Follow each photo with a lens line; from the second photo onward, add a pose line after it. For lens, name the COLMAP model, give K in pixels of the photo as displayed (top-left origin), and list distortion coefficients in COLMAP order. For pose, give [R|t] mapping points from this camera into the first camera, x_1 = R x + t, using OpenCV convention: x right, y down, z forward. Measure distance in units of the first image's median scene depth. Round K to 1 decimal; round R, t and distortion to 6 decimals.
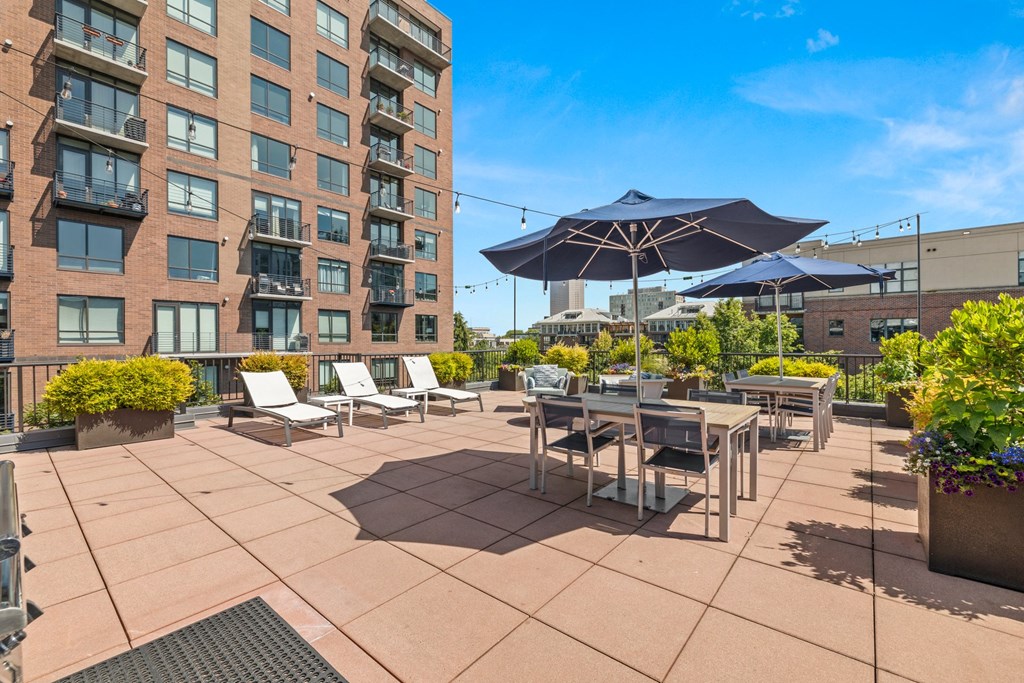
lens RADIAL K [[428.5, 0, 513.6], [0, 428.5, 342.6], [0, 0, 1]] dist [0.002169, -0.000777]
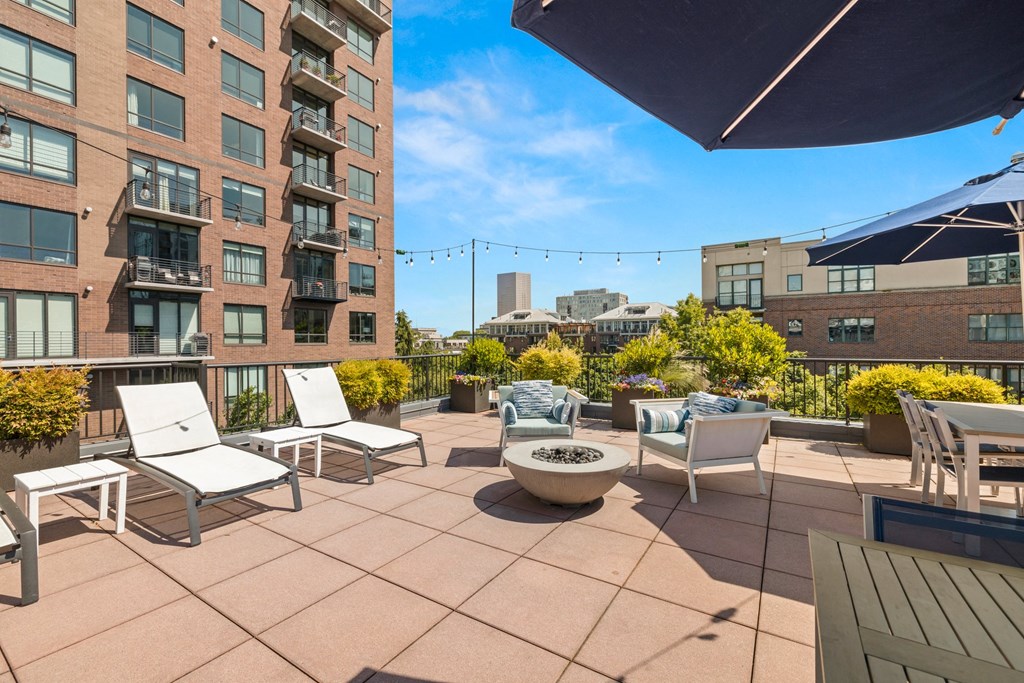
lens RADIAL K [[428.5, 0, 512.3], [0, 428.5, 340.7], [0, 0, 1]] dist [0.002169, -0.000777]
pose [[0.992738, -0.002404, 0.120269, -0.009376], [0.003199, 0.999974, -0.006422, -0.000037], [-0.120250, 0.006760, 0.992721, 0.148499]]
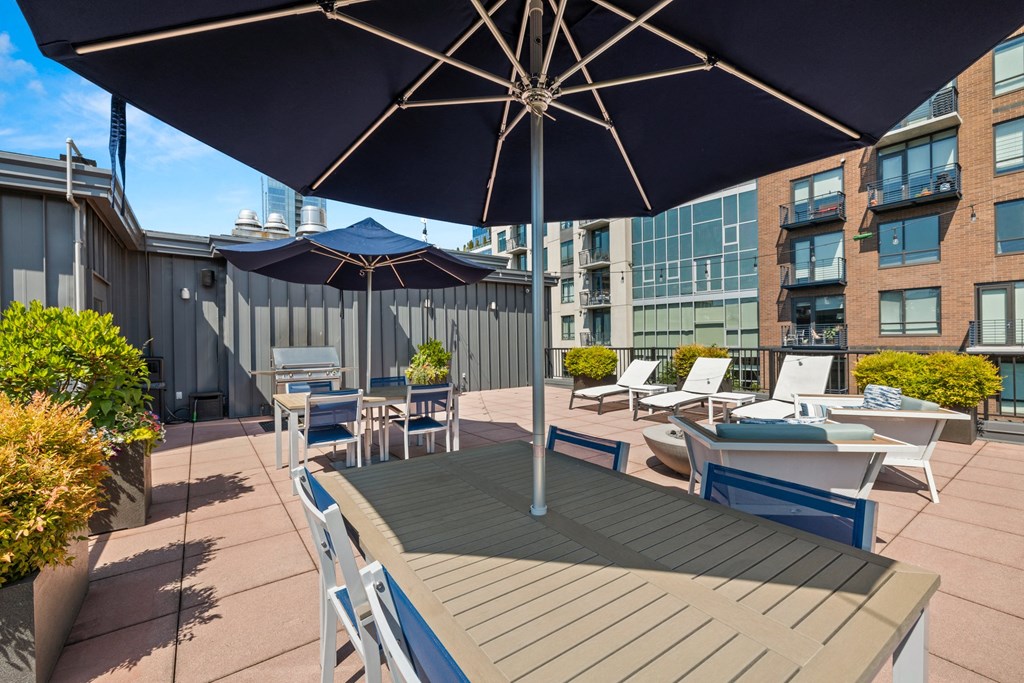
lens RADIAL K [[428.5, 0, 509.8], [0, 428.5, 340.1], [0, 0, 1]] dist [0.002169, -0.000777]
pose [[-0.252369, 0.007737, -0.967600, 0.218367], [0.013098, 0.999904, 0.004579, -0.001085], [0.967542, -0.011519, -0.252446, 0.269066]]
